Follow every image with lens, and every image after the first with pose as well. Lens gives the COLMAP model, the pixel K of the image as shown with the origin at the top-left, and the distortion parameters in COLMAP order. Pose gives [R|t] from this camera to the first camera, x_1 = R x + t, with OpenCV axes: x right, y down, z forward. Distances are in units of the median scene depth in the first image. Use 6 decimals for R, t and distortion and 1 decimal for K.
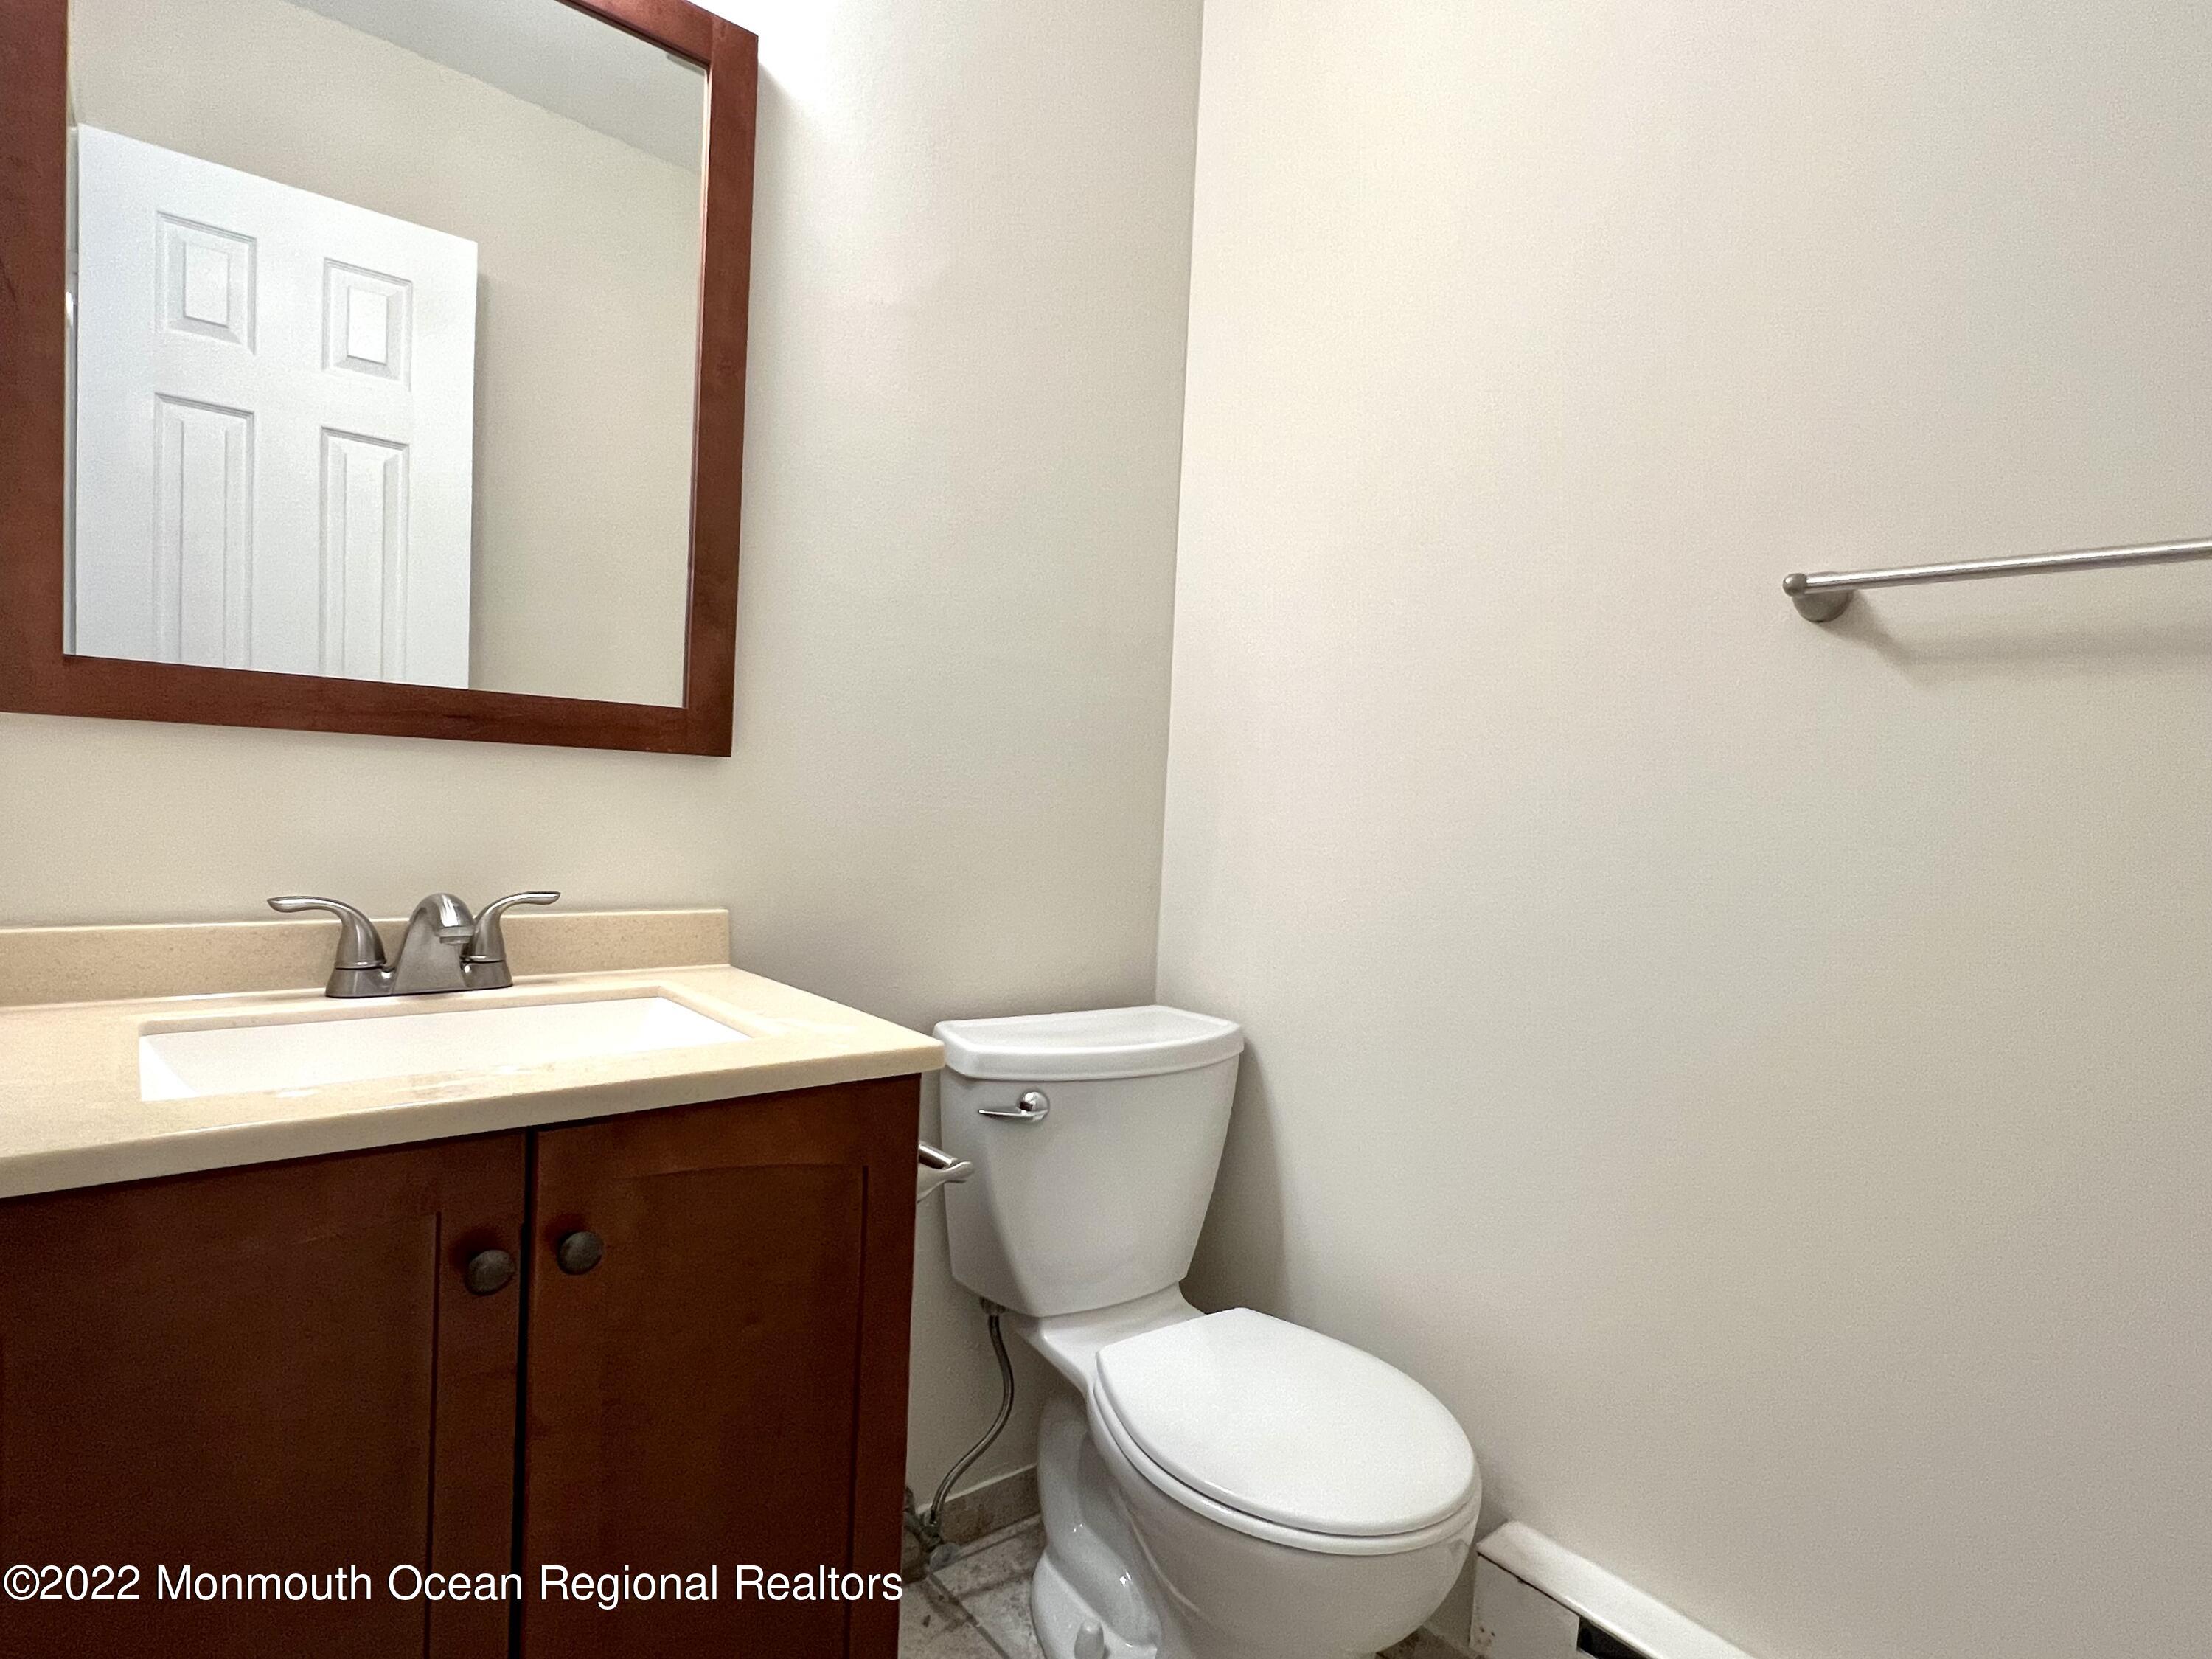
lens RADIAL K [[1107.5, 0, 1105.1], [0, 1107.5, 836.2], [0, 0, 1]] dist [-0.003525, 0.003950]
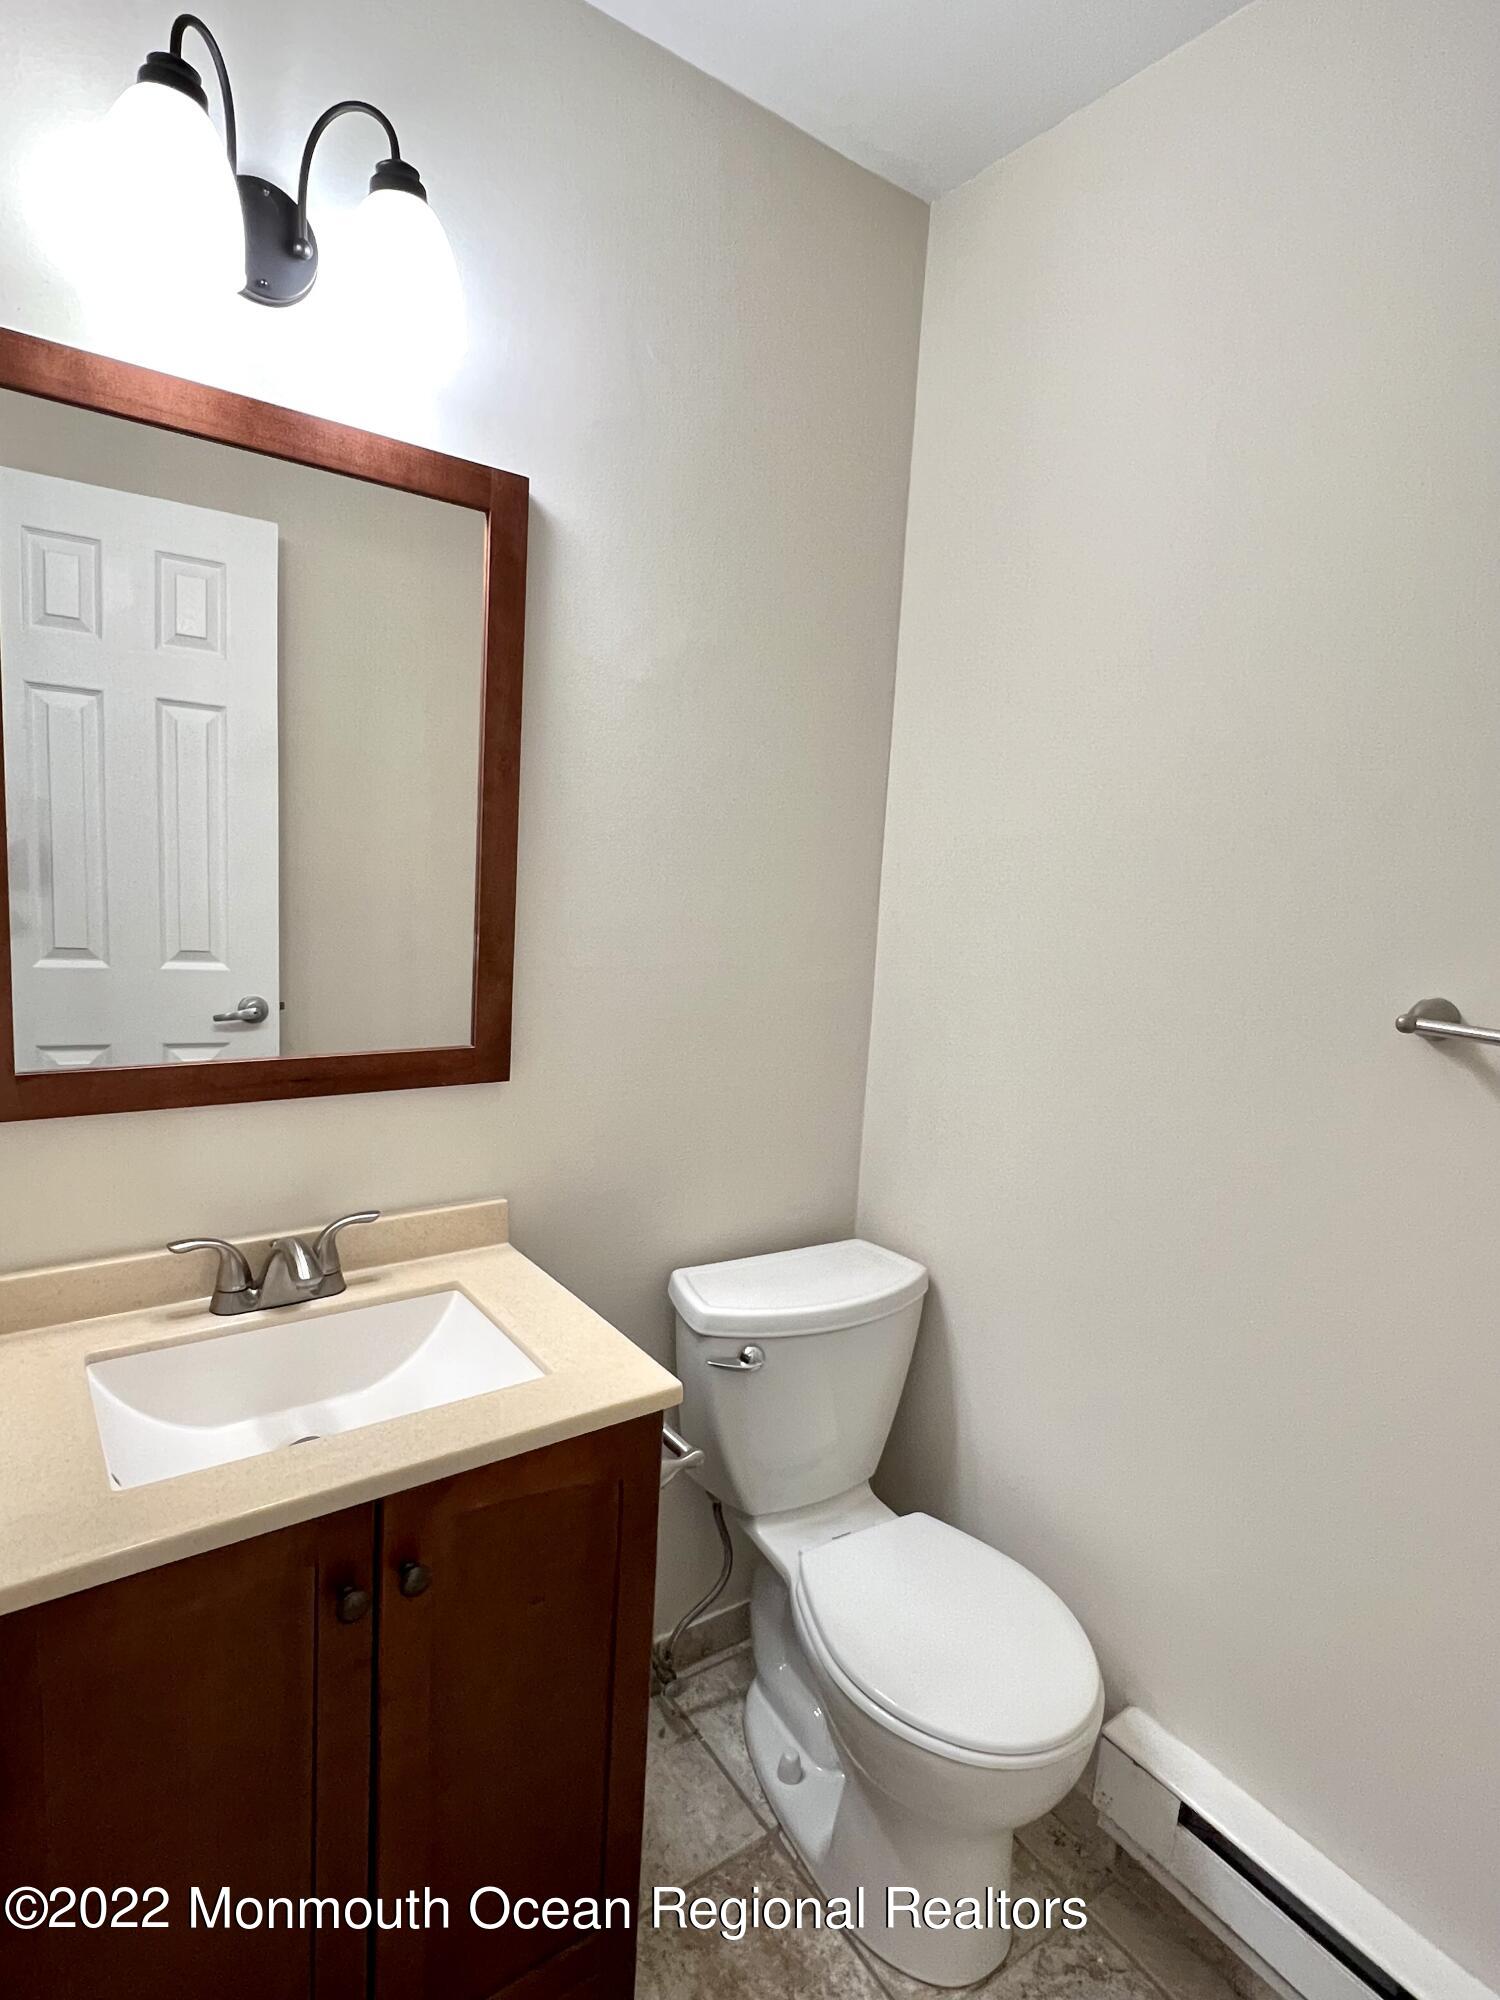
lens RADIAL K [[1001.3, 0, 751.6], [0, 1001.3, 1000.2], [0, 0, 1]] dist [-0.003525, 0.003950]
pose [[0.997612, 0.019378, -0.066291, 0.001598], [-0.013815, 0.996423, 0.083373, -0.244936], [0.067669, -0.082258, 0.994311, -0.072447]]
